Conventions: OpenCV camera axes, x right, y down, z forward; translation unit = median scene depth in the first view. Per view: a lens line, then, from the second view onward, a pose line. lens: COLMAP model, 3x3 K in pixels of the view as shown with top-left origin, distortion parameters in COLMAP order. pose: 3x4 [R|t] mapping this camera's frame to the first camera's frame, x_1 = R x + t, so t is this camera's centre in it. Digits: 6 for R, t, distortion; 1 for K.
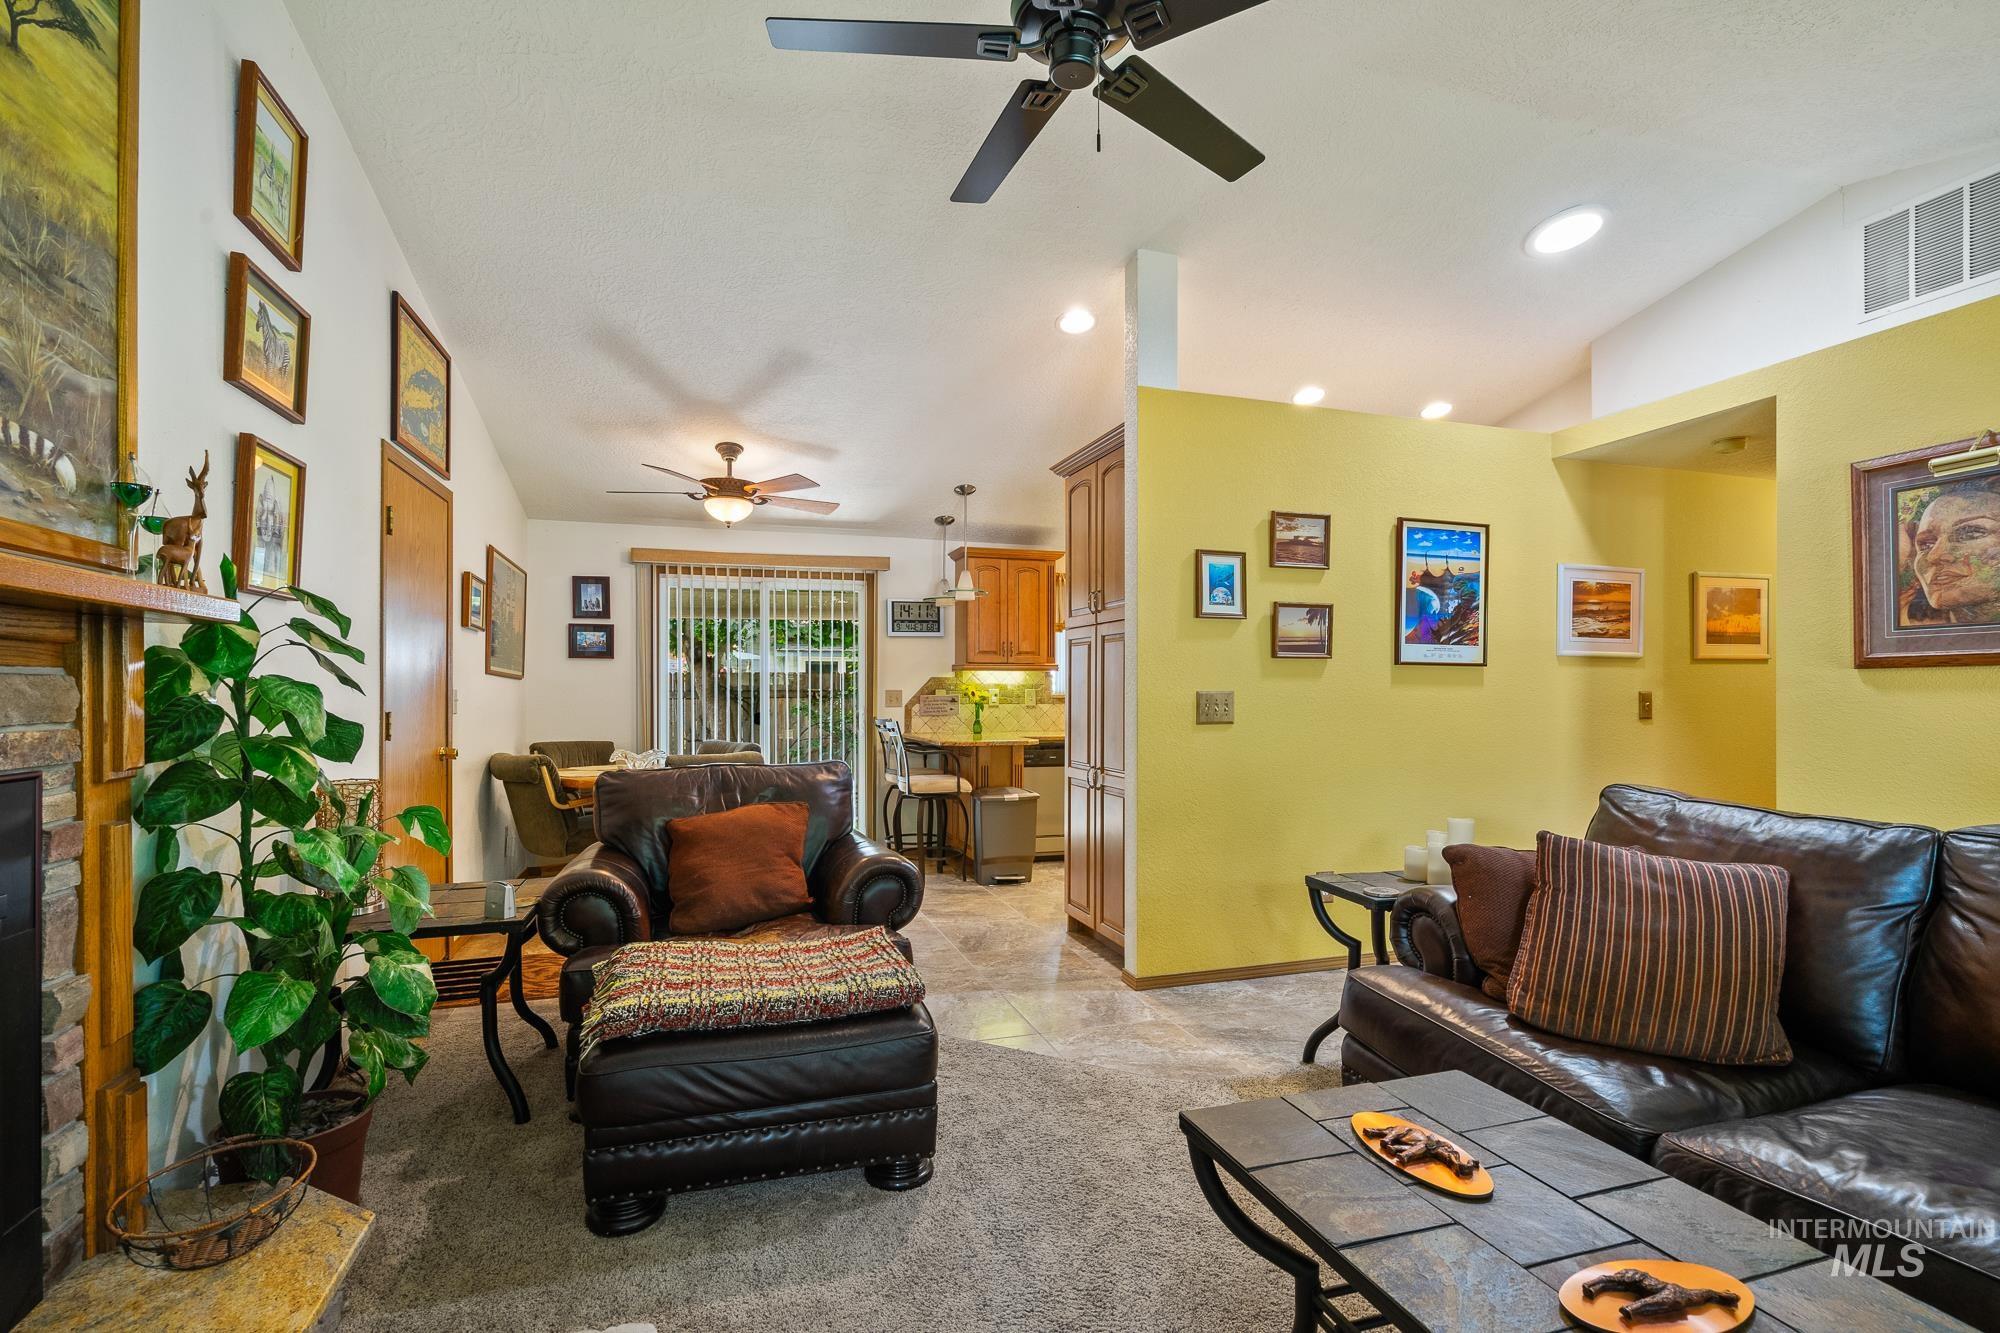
lens RADIAL K [[915.1, 0, 1005.9], [0, 915.1, 686.7], [0, 0, 1]] dist [-0.006561, 0.002405]
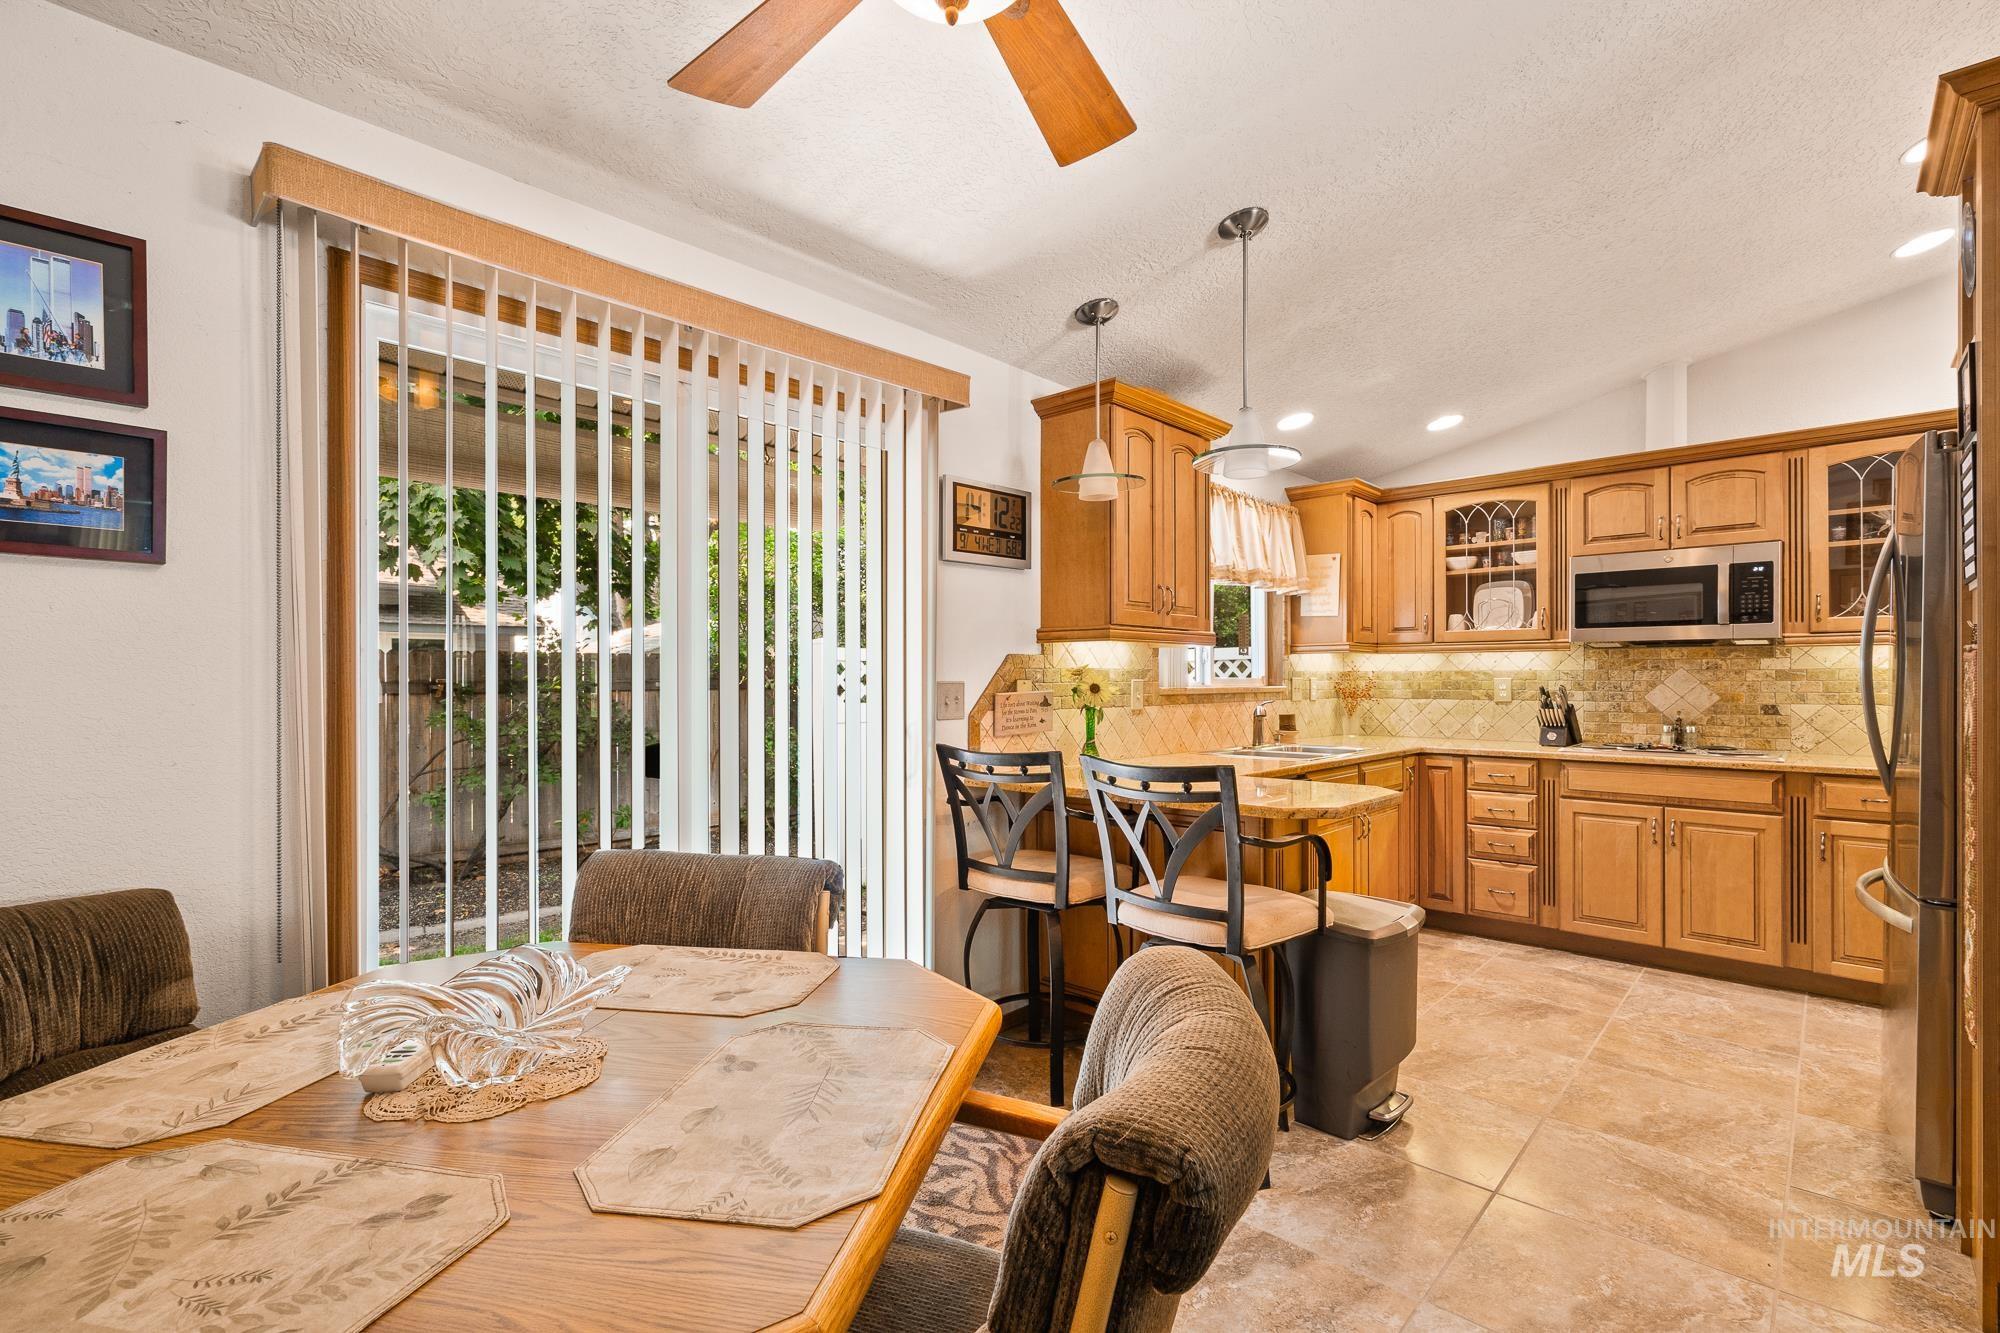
lens RADIAL K [[915.1, 0, 1024.5], [0, 915.1, 683.1], [0, 0, 1]] dist [-0.006561, 0.002405]
pose [[0.853252, -0.002509, 0.521492, -0.426984], [-0.000457, 0.999984, 0.005560, 0.002718], [-0.521498, -0.004982, 0.853238, 0.779485]]
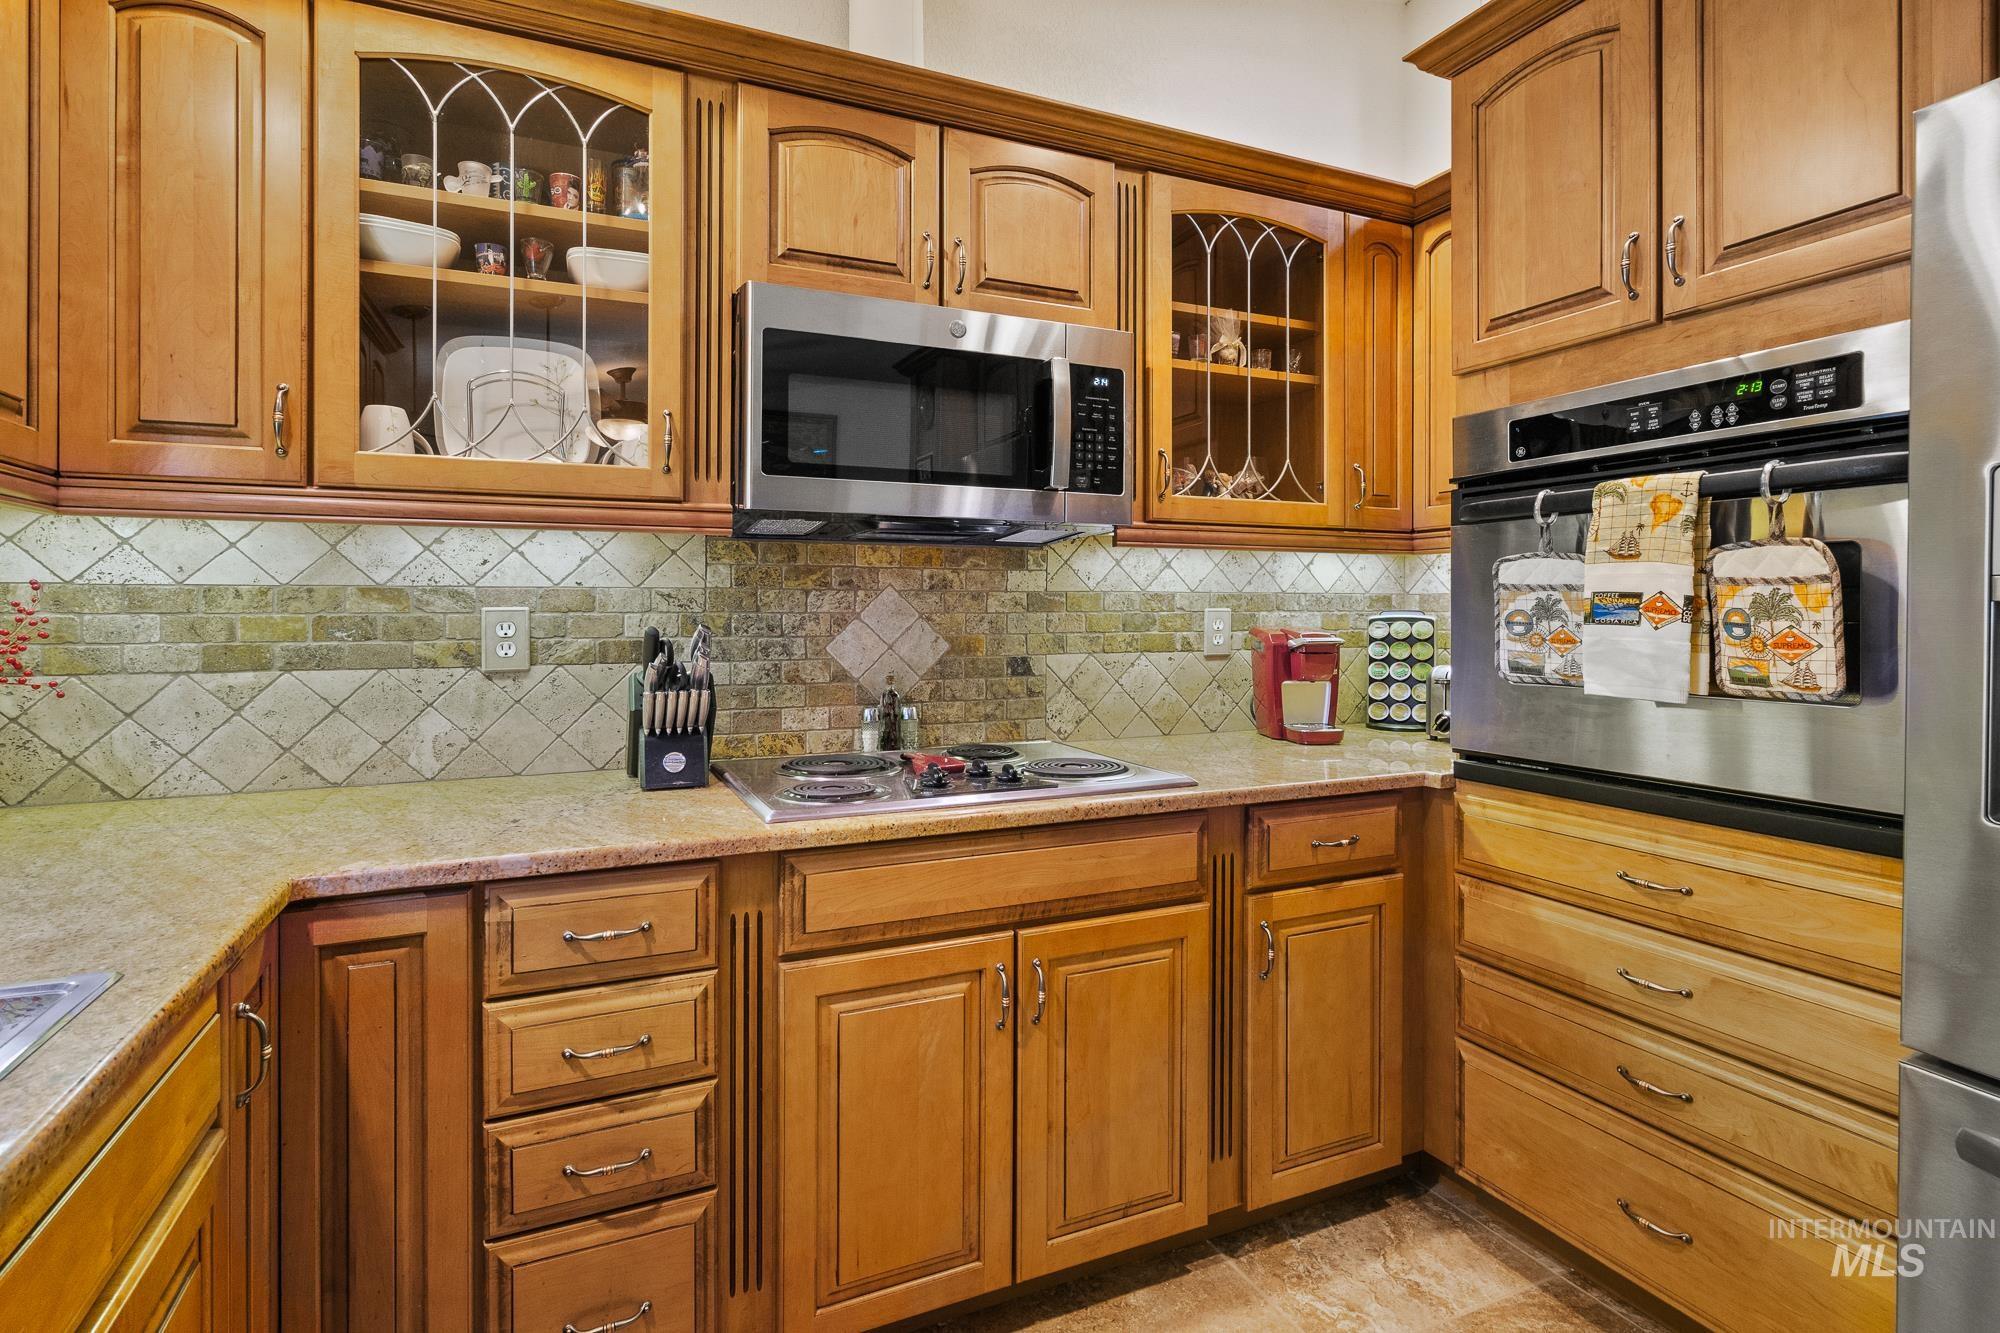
lens RADIAL K [[915.1, 0, 974.1], [0, 915.1, 604.7], [0, 0, 1]] dist [-0.006561, 0.002405]
pose [[-0.140690, 0.004613, 0.990043, 0.098540], [-0.001528, 0.999987, -0.004876, 0.003205], [-0.990052, -0.002199, -0.140682, 1.185339]]
